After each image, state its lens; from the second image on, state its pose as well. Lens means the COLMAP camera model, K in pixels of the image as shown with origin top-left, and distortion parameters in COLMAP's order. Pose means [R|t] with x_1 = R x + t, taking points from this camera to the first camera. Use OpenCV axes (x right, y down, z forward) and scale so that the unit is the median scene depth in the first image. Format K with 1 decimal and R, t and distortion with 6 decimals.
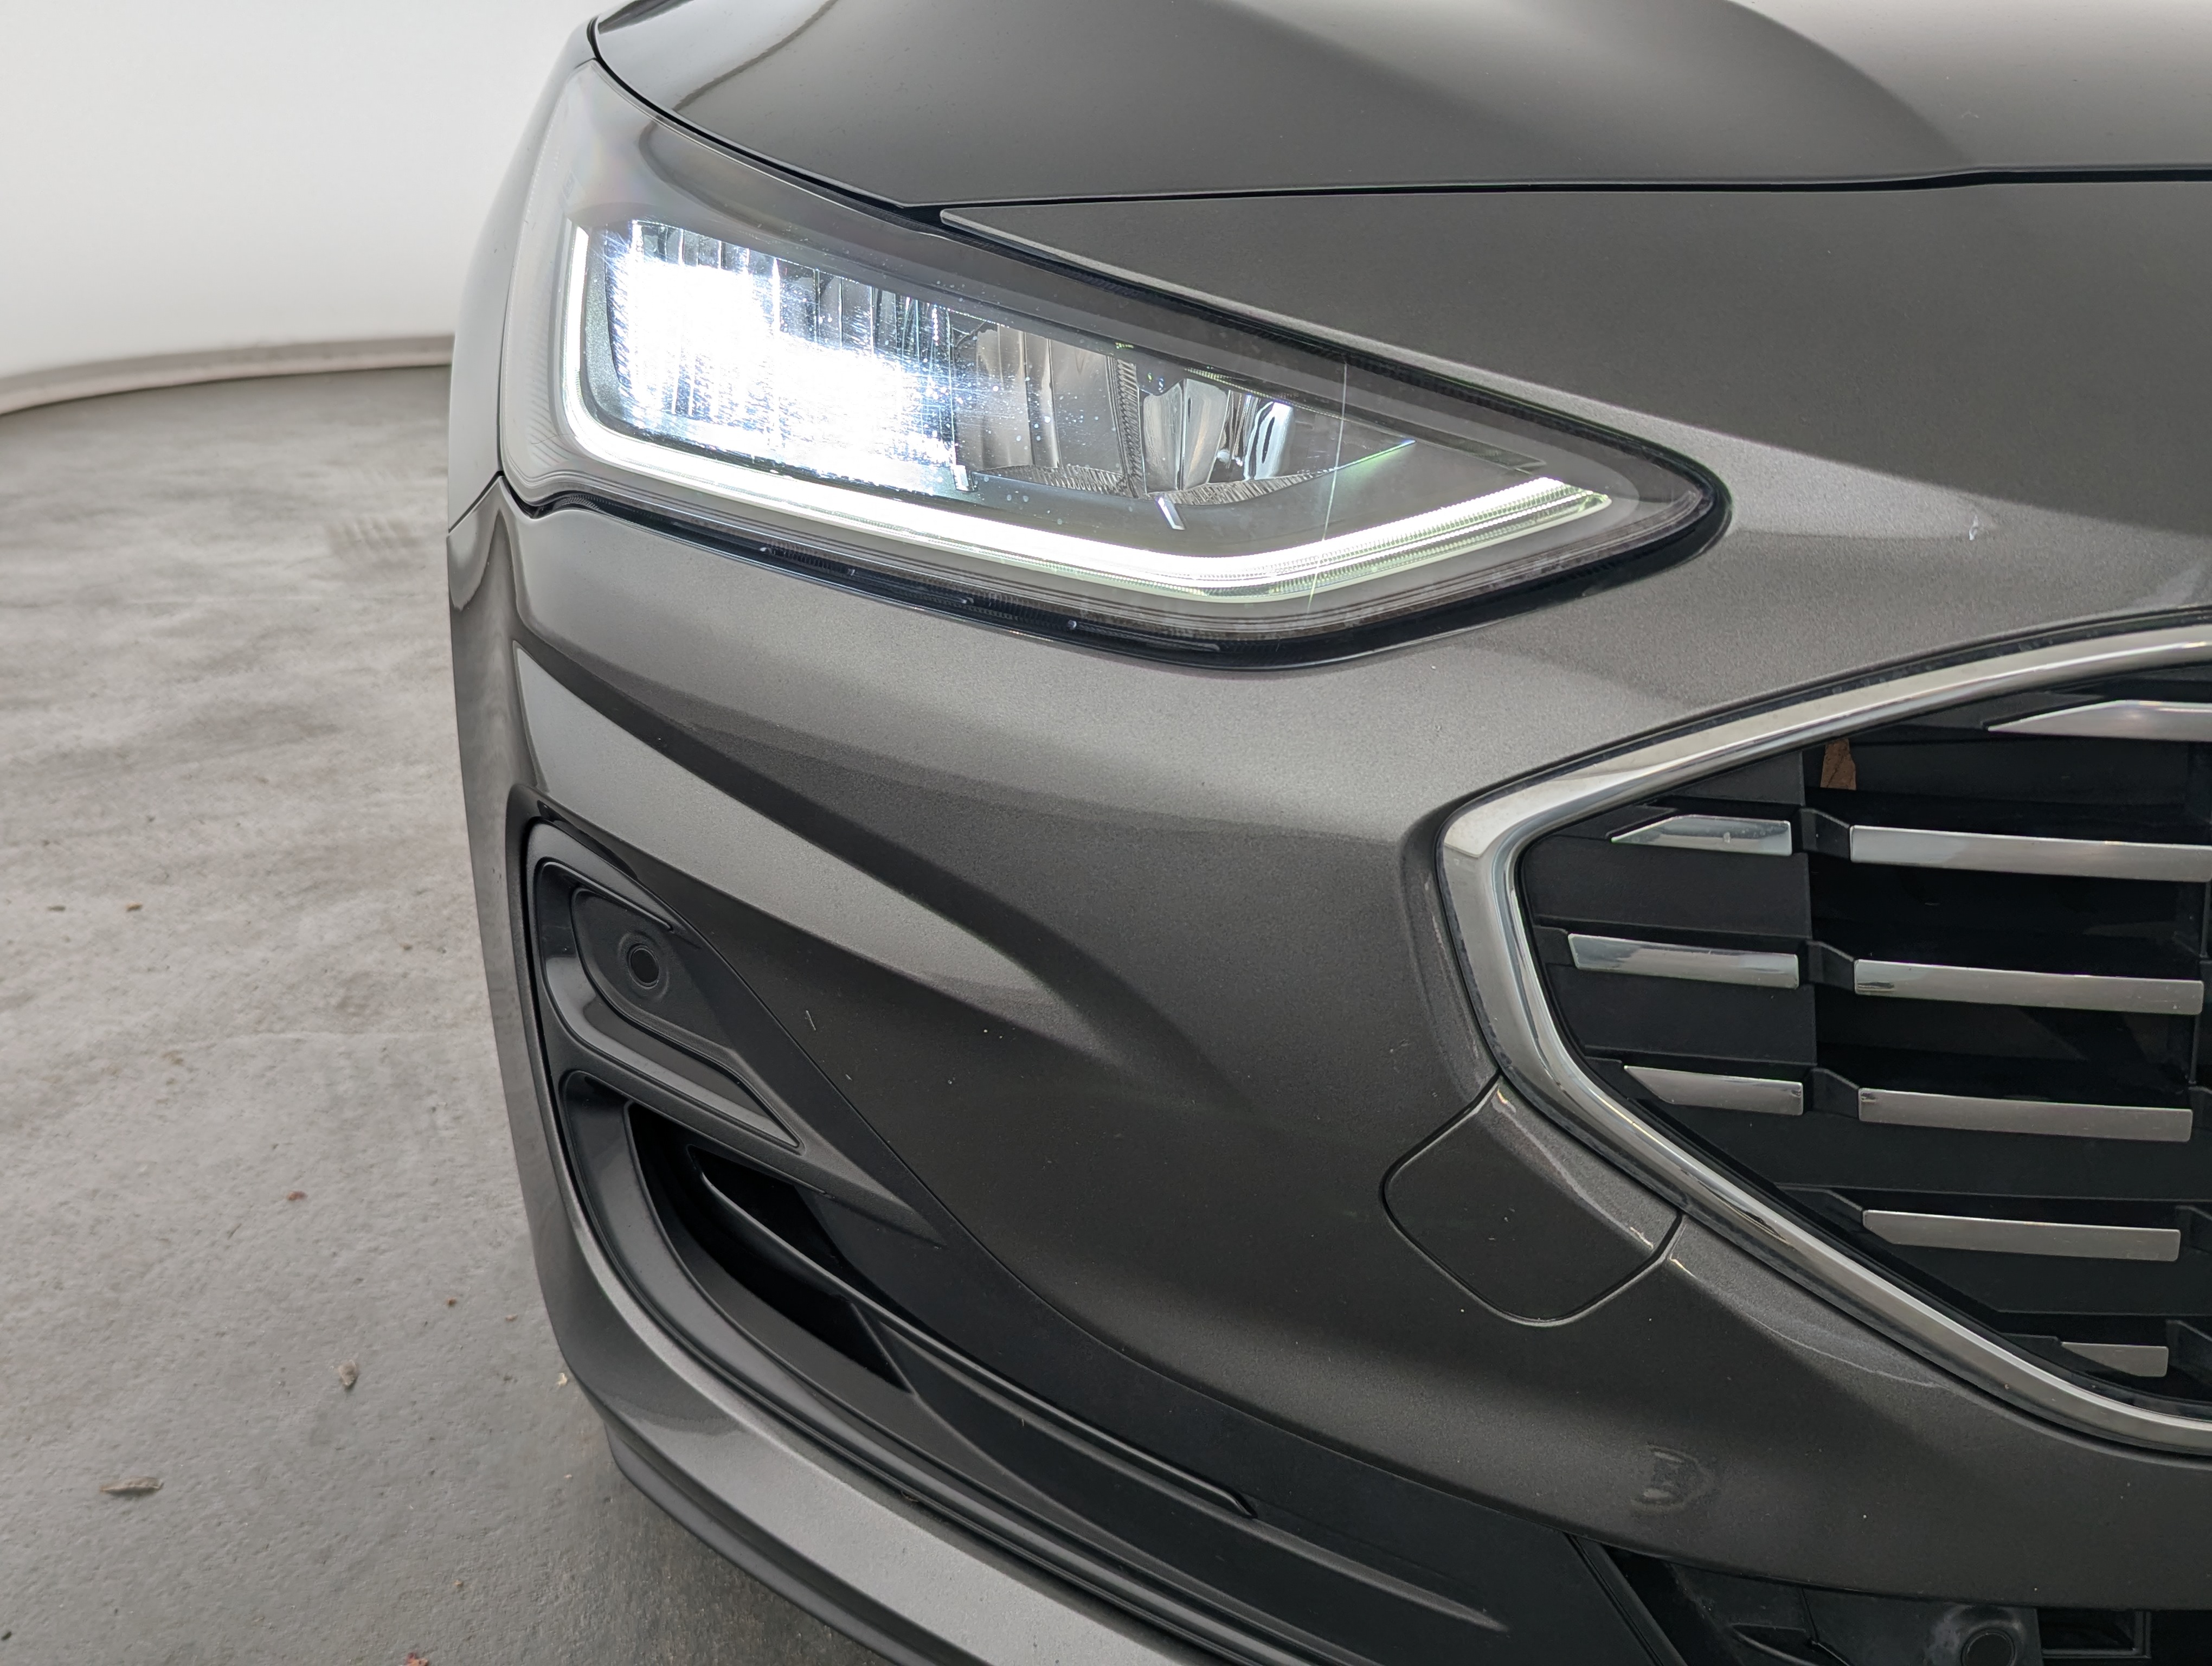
lens RADIAL K [[2023.9, 0, 1096.5], [0, 2023.9, 839.6], [0, 0, 1]] dist [0.078544, -0.090748]
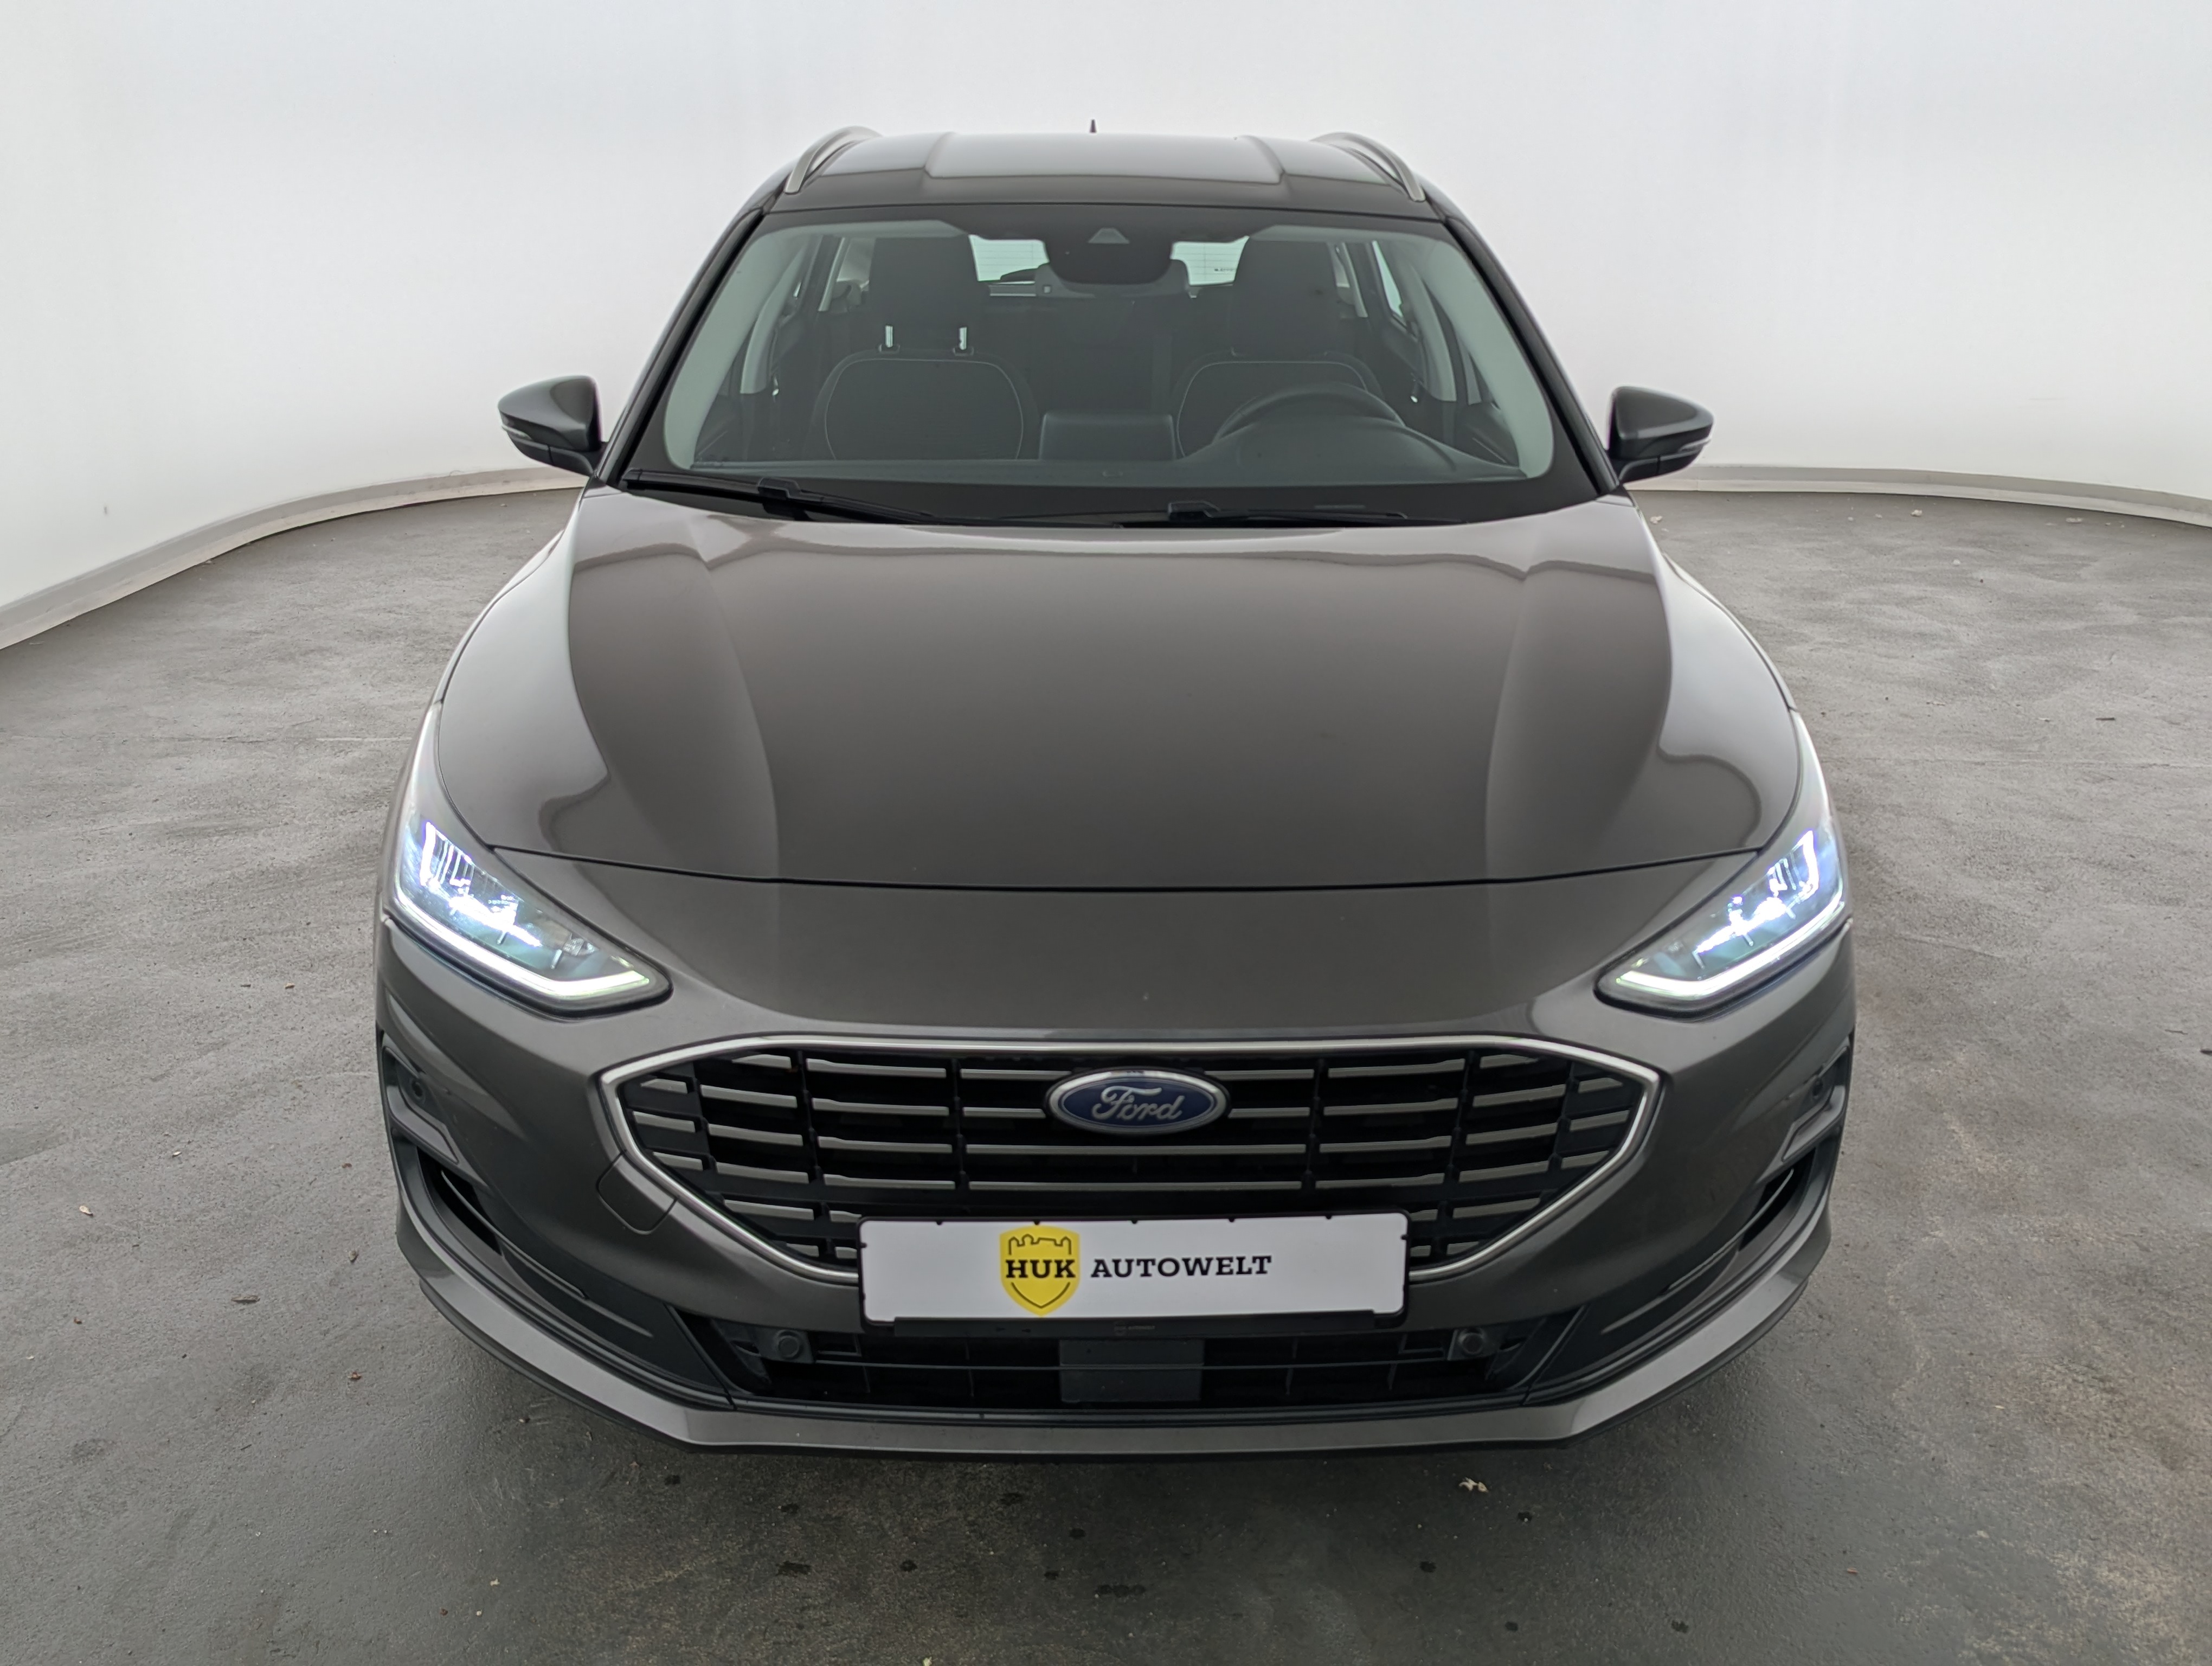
lens RADIAL K [[2005.7, 0, 1106.0], [0, 2005.7, 833.0], [0, 0, 1]] dist [0.079776, -0.086045]
pose [[0.994786, 0.032615, -0.096633, 0.432558], [-0.032427, 0.999468, 0.003518, -0.147150], [0.096696, -0.000367, 0.995314, -0.724277]]
